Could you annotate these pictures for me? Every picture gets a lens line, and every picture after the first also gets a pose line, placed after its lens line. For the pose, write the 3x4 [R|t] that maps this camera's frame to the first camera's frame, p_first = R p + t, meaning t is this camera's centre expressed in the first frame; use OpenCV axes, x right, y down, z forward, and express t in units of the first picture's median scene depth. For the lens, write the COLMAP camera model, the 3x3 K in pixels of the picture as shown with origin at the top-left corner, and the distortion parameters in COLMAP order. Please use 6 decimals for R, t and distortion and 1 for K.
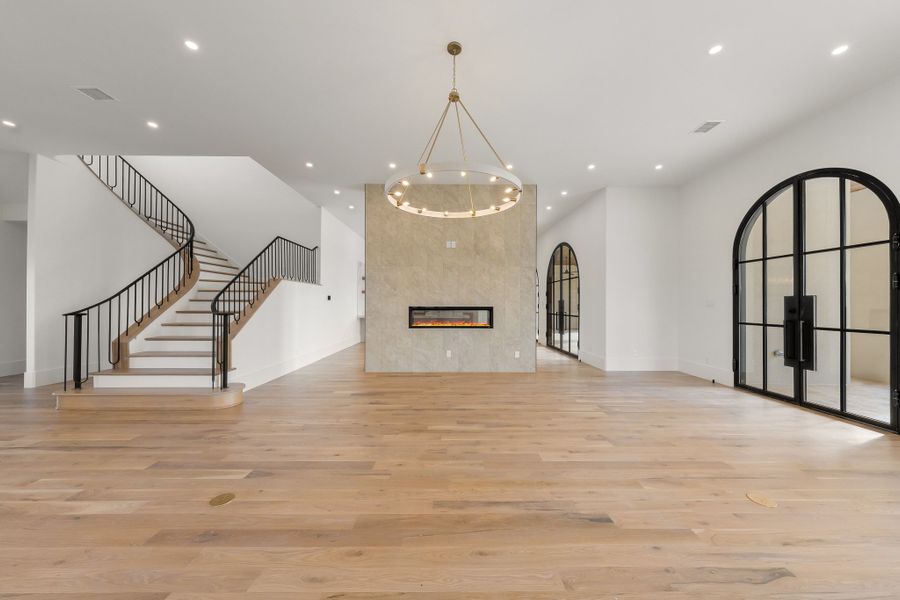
lens RADIAL K [[305.7, 0, 449.7], [0, 305.7, 303.4], [0, 0, 1]] dist [0.000030, 0.000015]
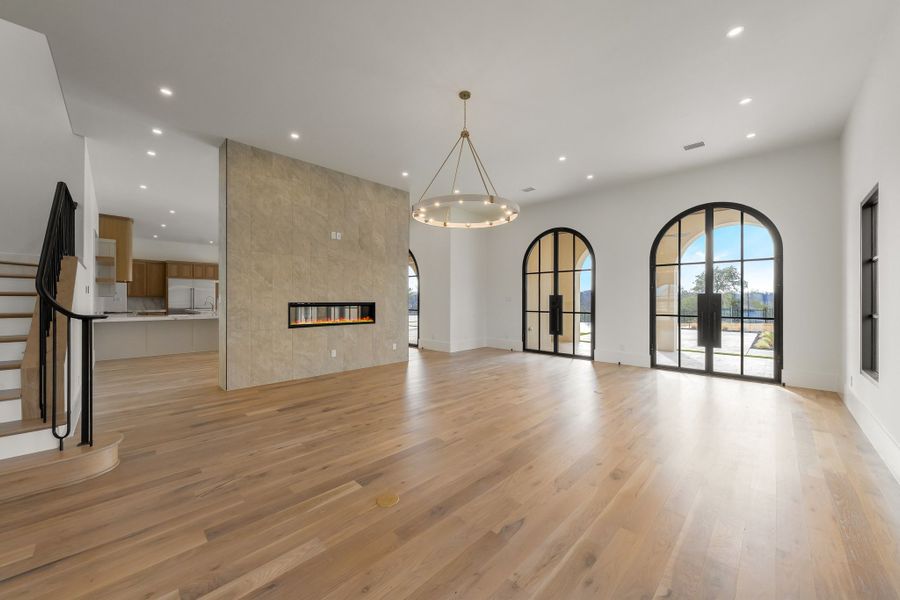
lens RADIAL K [[334.0, 0, 450.0], [0, 334.0, 300.0], [0, 0, 1]] dist [0.000565, 0.000019]
pose [[0.703110, -0.001645, 0.711079, -0.616355], [-0.000916, 0.999994, 0.003220, -0.000370], [-0.711080, -0.002916, 0.703105, 0.048763]]
